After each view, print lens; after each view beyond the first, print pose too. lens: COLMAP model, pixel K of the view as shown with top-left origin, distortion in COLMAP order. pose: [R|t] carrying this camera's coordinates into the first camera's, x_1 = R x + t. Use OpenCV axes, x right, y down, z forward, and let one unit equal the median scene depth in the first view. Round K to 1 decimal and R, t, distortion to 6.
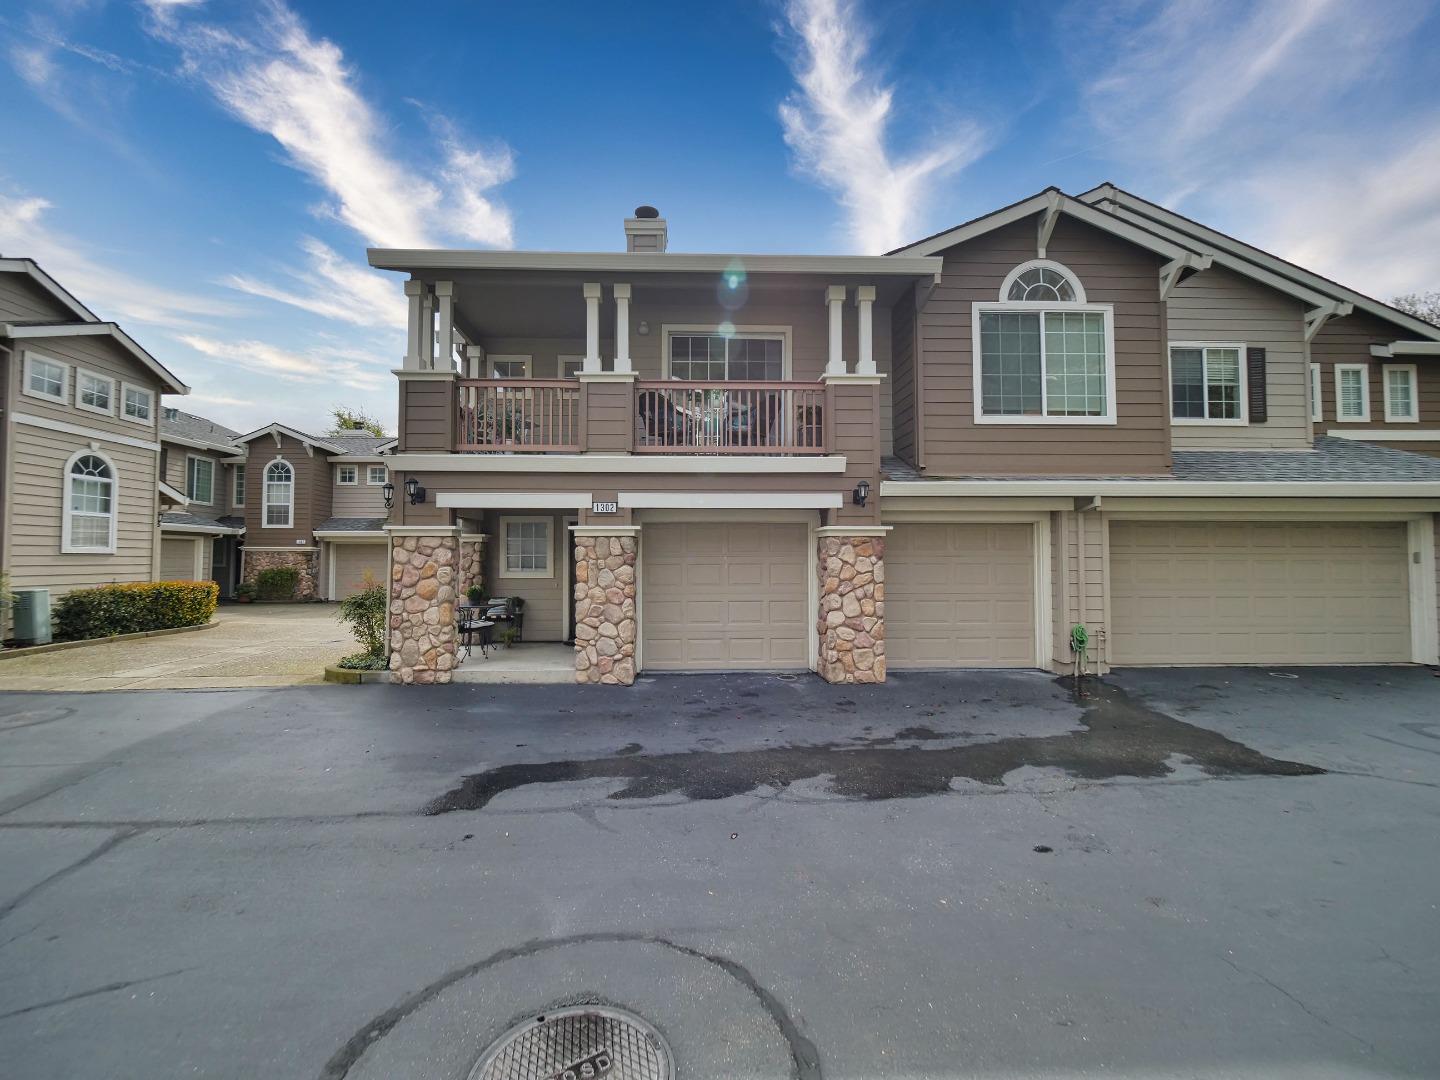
lens RADIAL K [[612.2, 0, 705.6], [0, 612.2, 536.8], [0, 0, 1]] dist [-0.002917, 0.001040]
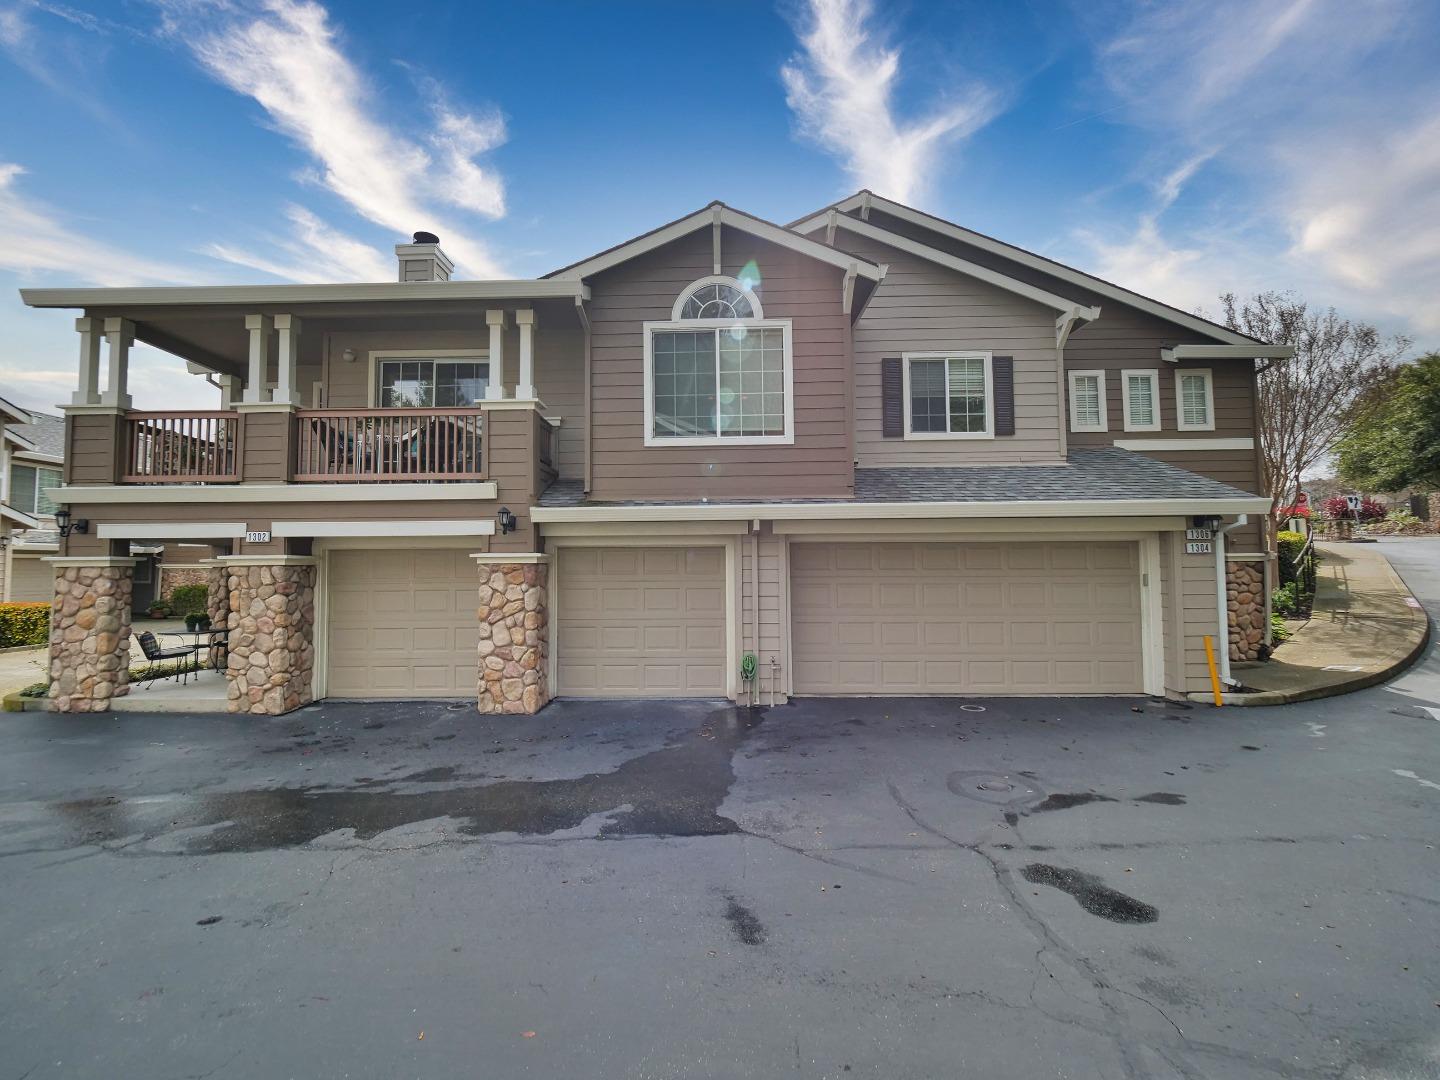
lens RADIAL K [[609.1, 0, 706.7], [0, 609.1, 535.5], [0, 0, 1]] dist [-0.002513, 0.000323]
pose [[0.998455, -0.009775, -0.054697, 0.582361], [0.009113, 0.999882, -0.012352, -0.029040], [0.054811, 0.011834, 0.998427, 0.038901]]
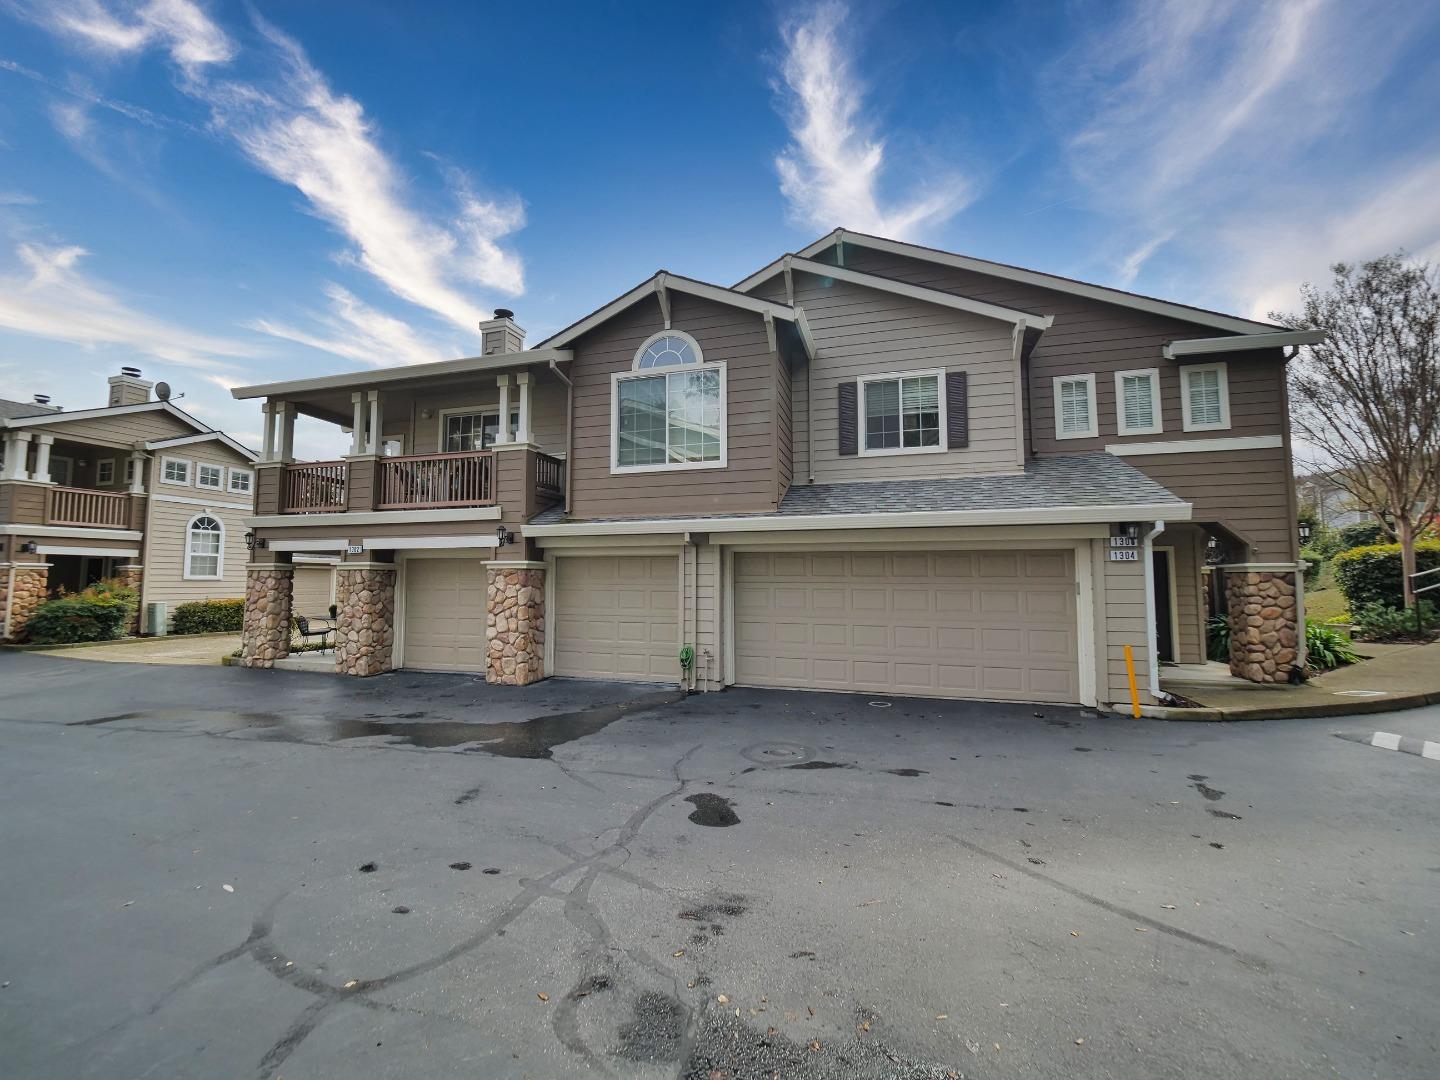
lens RADIAL K [[612.2, 0, 711.9], [0, 612.2, 536.8], [0, 0, 1]] dist [-0.002917, 0.001040]
pose [[0.943694, -0.021844, -0.330098, 1.008179], [0.009534, 0.999199, -0.038865, -0.012694], [0.330682, 0.033529, 0.943146, -0.060733]]
